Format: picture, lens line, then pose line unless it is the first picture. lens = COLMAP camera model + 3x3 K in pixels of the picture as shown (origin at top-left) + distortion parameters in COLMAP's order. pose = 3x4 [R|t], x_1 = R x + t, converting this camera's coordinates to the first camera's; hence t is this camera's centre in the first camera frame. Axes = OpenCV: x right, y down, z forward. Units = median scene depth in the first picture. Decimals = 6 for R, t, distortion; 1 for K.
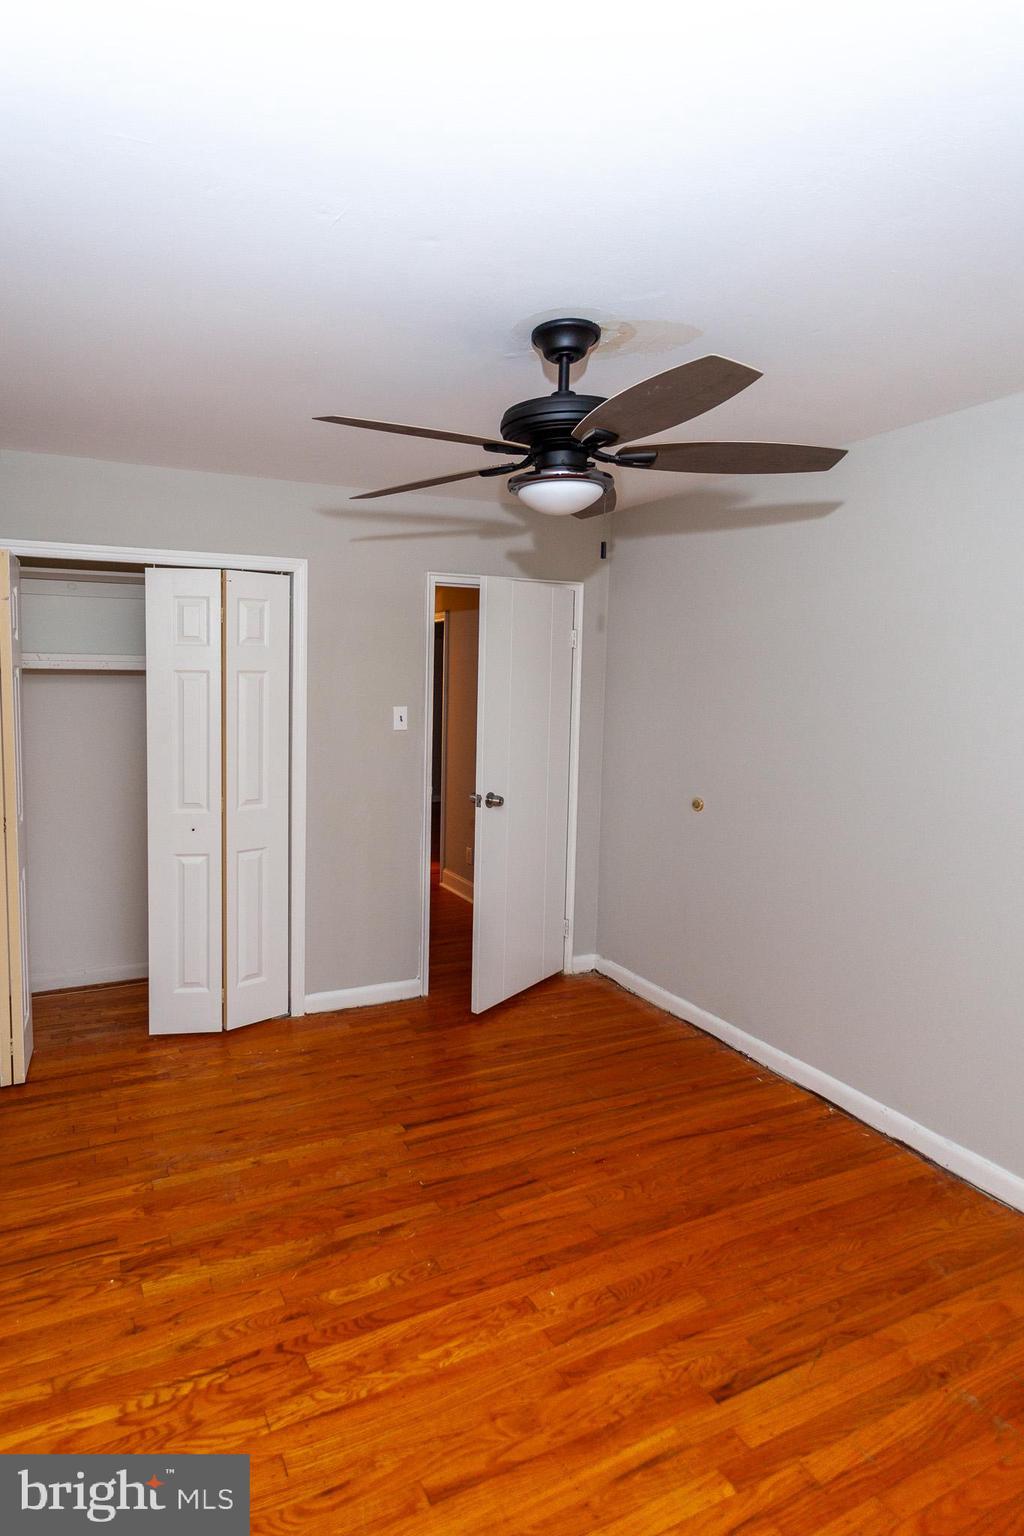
lens RADIAL K [[727.7, 0, 512.0], [0, 727.7, 768.0], [0, 0, 1]] dist [0.002596, -0.005846]
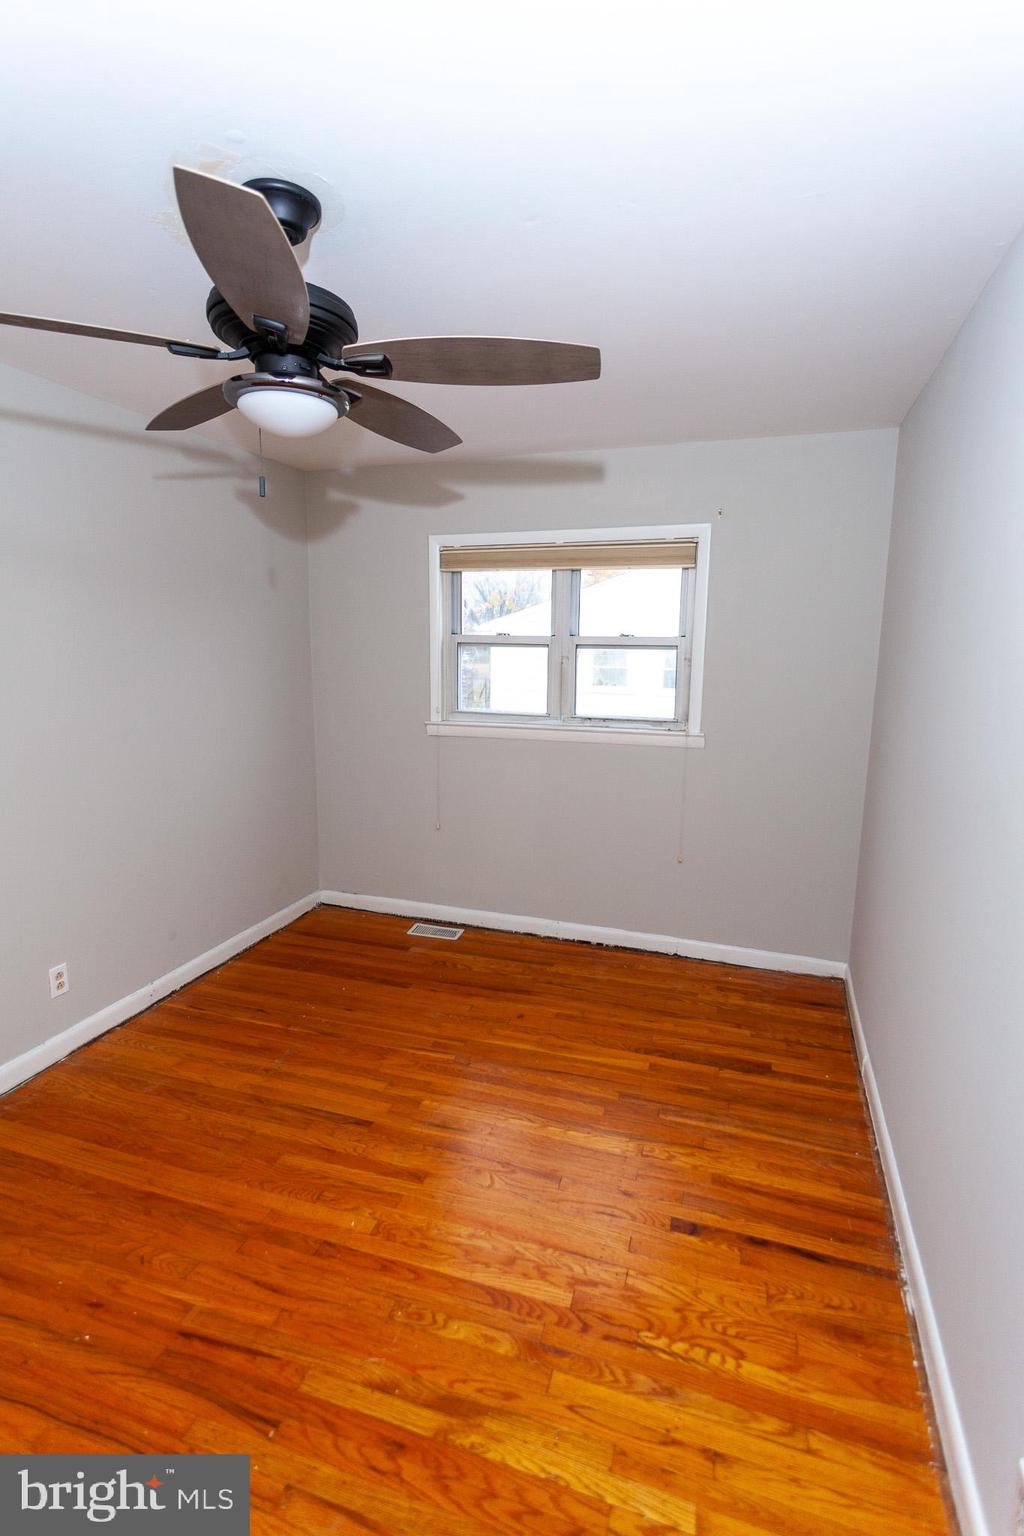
lens RADIAL K [[717.5, 0, 512.0], [0, 717.5, 768.0], [0, 0, 1]] dist [0.001480, -0.000401]
pose [[-0.644224, -0.154588, 0.749052, -0.838440], [0.067458, 0.964060, 0.256978, -0.156695], [-0.761857, 0.216080, -0.610642, 1.469778]]
